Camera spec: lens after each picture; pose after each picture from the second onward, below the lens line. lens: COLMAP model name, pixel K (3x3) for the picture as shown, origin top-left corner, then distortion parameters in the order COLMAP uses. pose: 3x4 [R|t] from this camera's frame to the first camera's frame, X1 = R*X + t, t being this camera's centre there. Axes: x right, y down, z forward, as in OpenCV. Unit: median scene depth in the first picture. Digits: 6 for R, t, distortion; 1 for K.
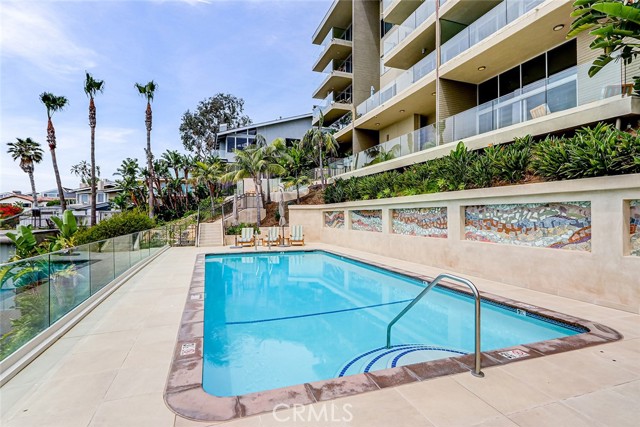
lens RADIAL K [[295.4, 0, 315.8], [0, 295.4, 216.9], [0, 0, 1]] dist [-0.000846, -0.001531]
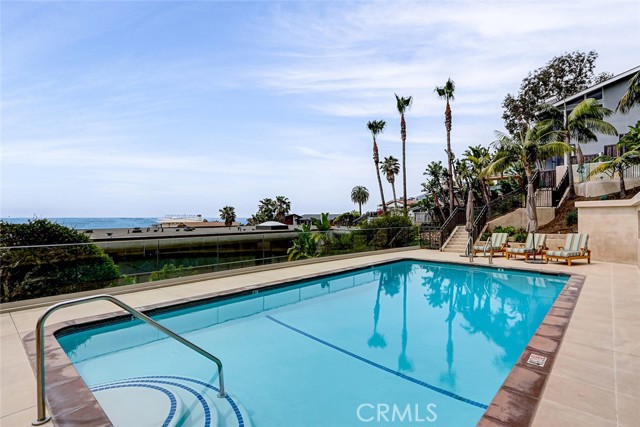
lens RADIAL K [[314.9, 0, 317.7], [0, 314.9, 214.6], [0, 0, 1]] dist [-0.006660, -0.000769]
pose [[0.490430, -0.003617, -0.871473, 0.137370], [-0.004598, 0.999967, -0.006738, -0.002363], [0.871468, 0.007311, 0.490397, 0.101785]]
